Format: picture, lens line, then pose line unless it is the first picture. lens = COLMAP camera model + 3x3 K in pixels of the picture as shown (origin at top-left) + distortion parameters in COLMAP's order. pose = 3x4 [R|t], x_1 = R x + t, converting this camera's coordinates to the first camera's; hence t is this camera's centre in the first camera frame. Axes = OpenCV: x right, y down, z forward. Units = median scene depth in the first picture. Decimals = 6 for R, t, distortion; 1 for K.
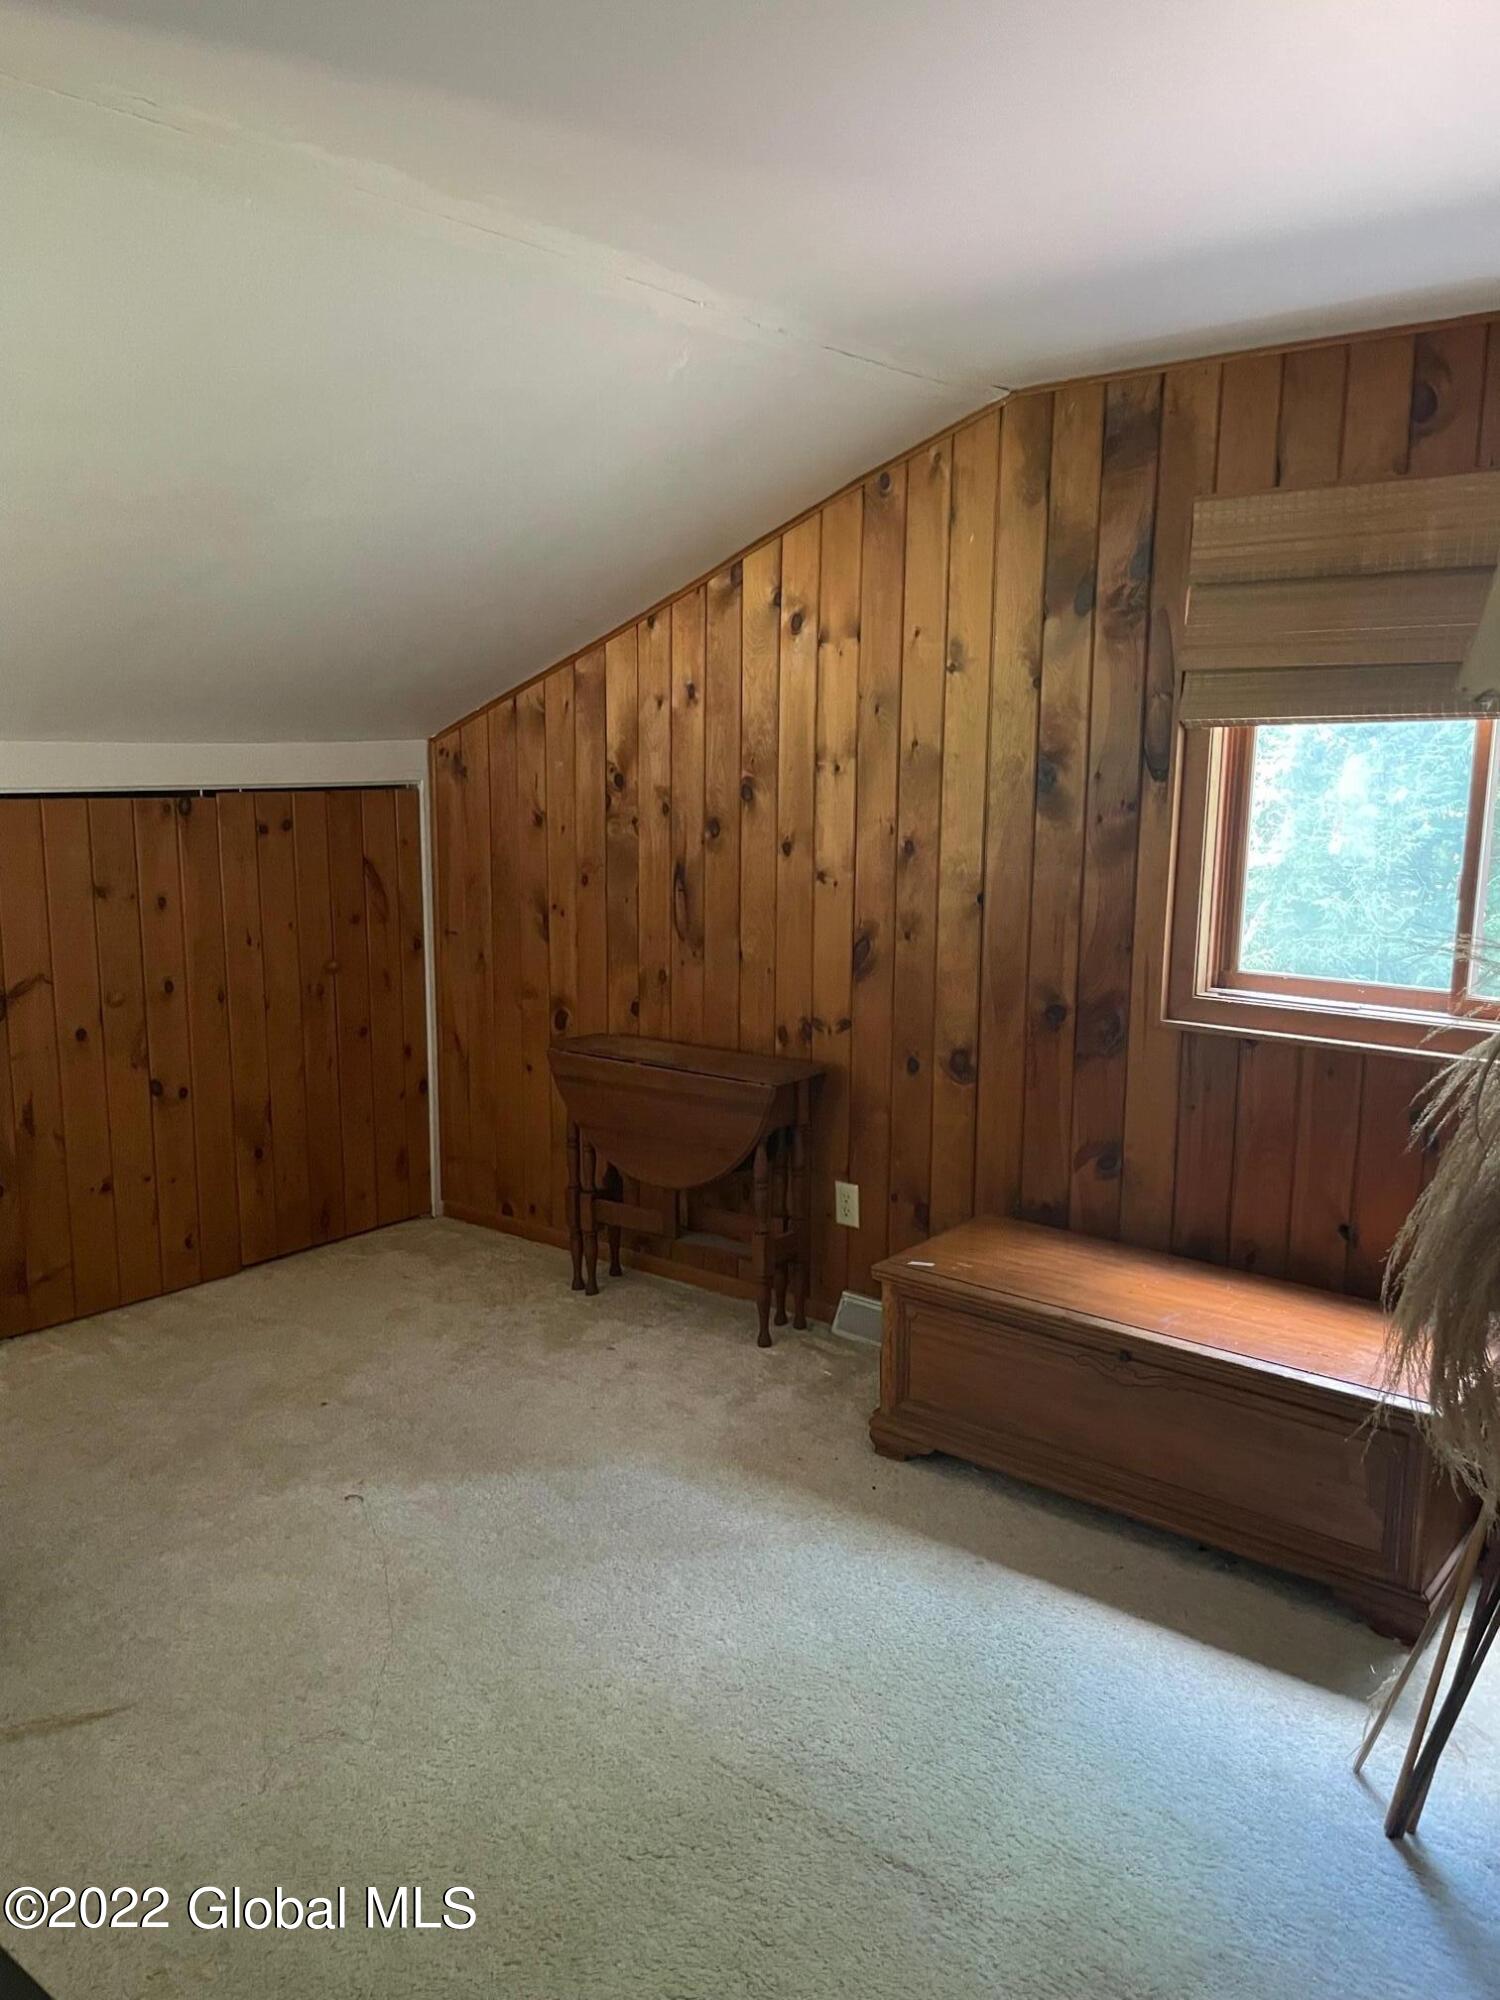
lens RADIAL K [[1514.8, 0, 757.8], [0, 1514.8, 1014.9], [0, 0, 1]] dist [0.087640, -0.117487]
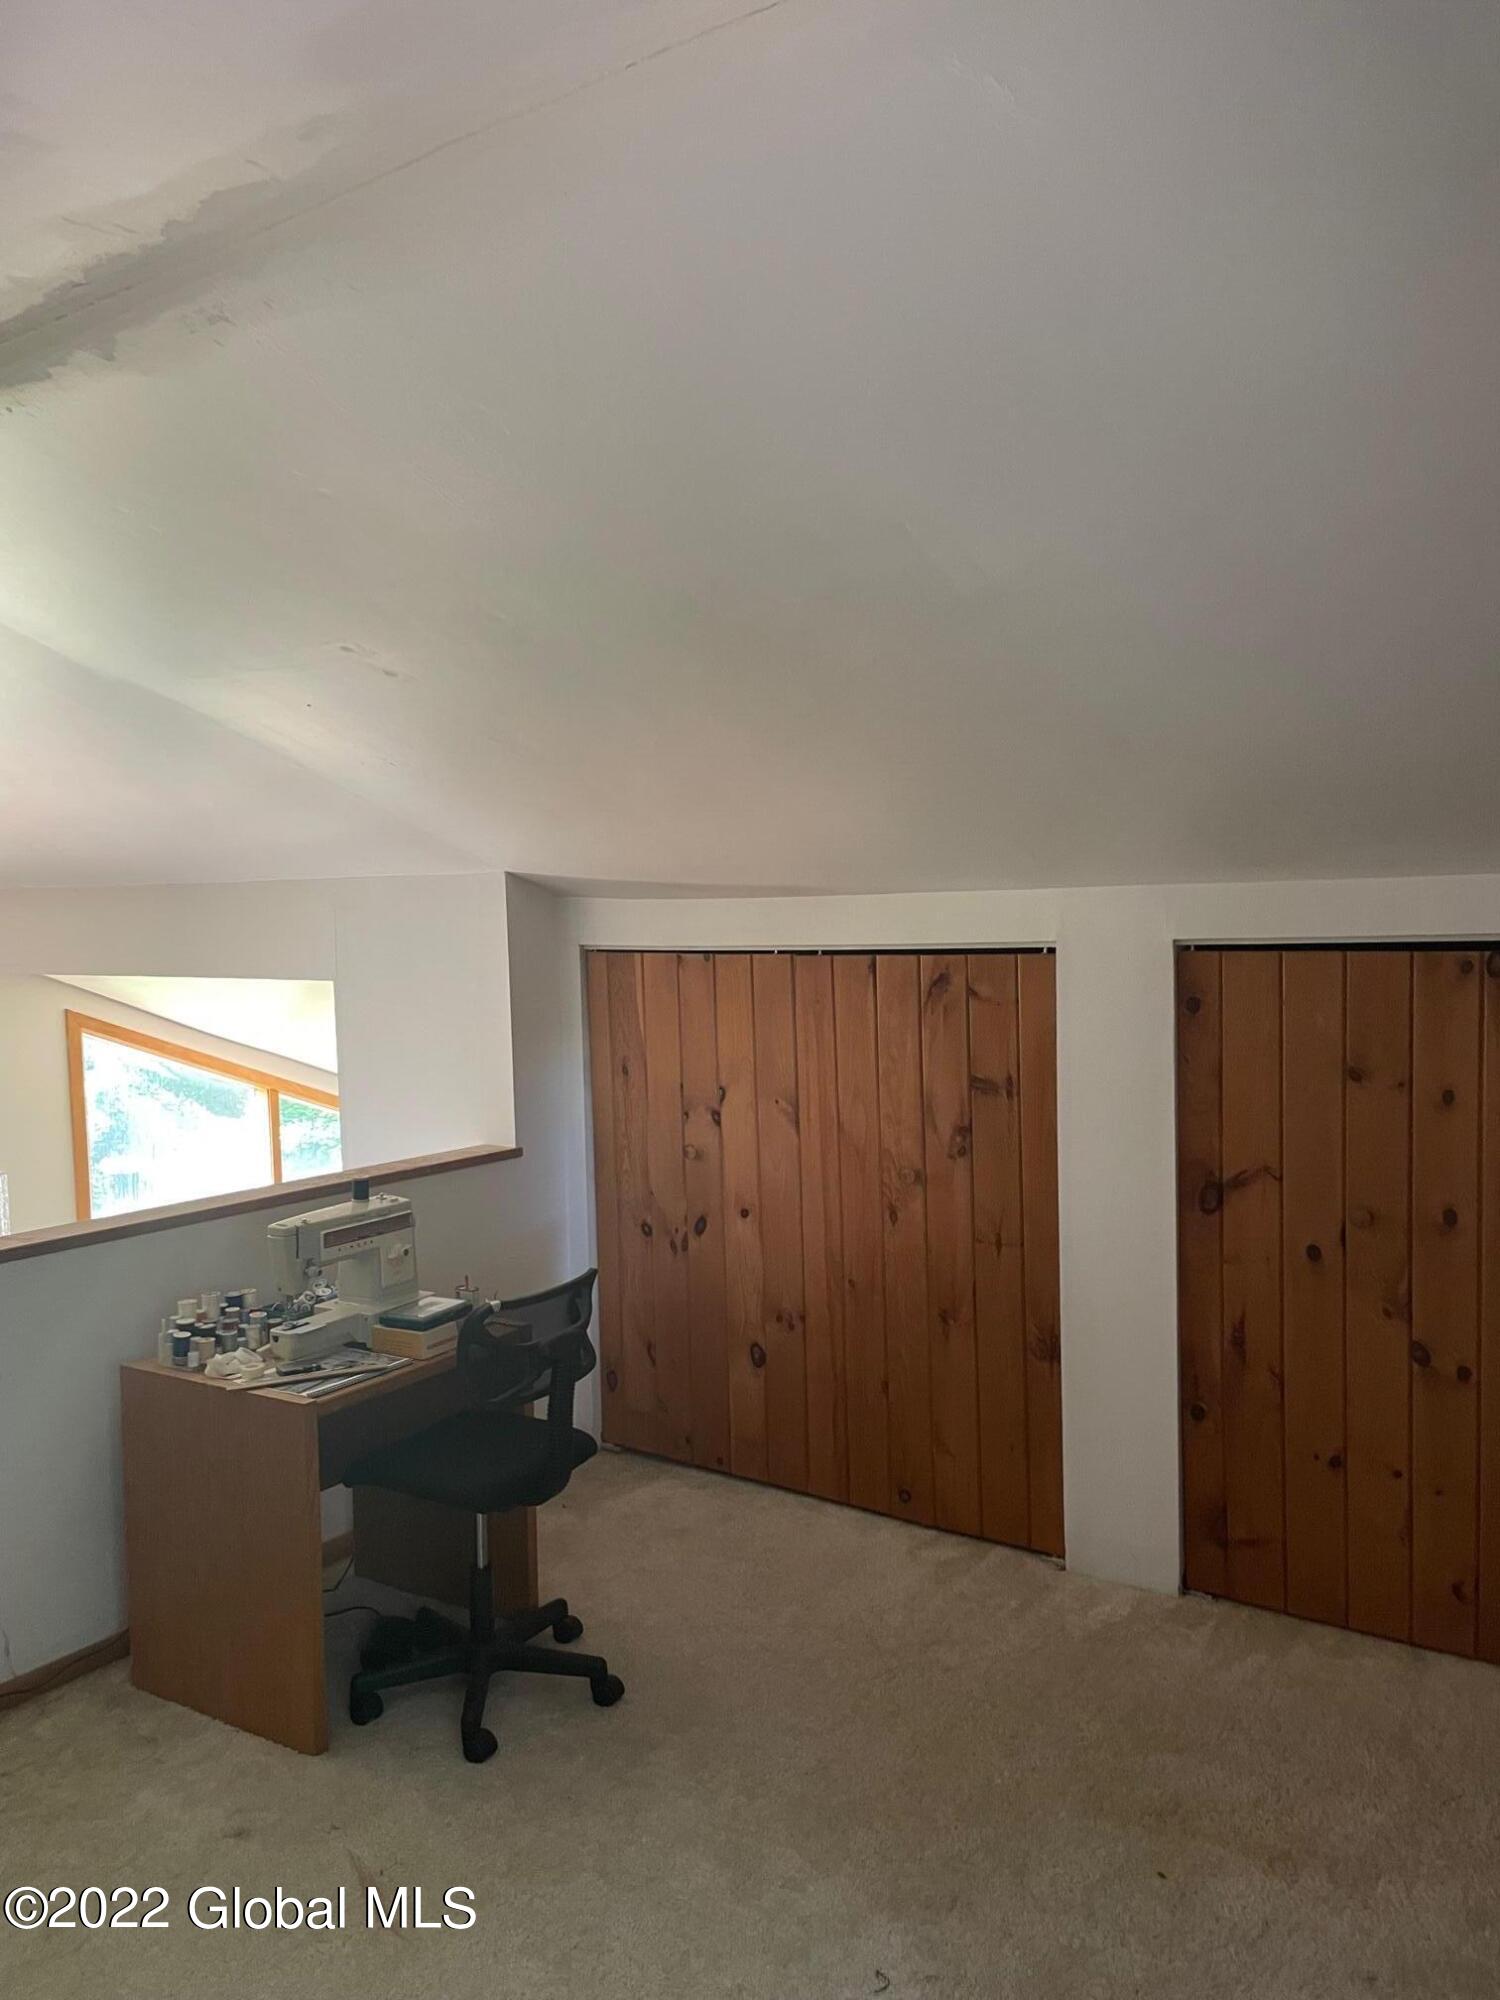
lens RADIAL K [[1514.8, 0, 757.8], [0, 1514.8, 1014.9], [0, 0, 1]] dist [0.087640, -0.117487]
pose [[0.080947, 0.062857, -0.994734, 0.291271], [-0.144090, 0.988264, 0.050722, -0.102704], [0.986248, 0.139226, 0.089054, 0.626100]]
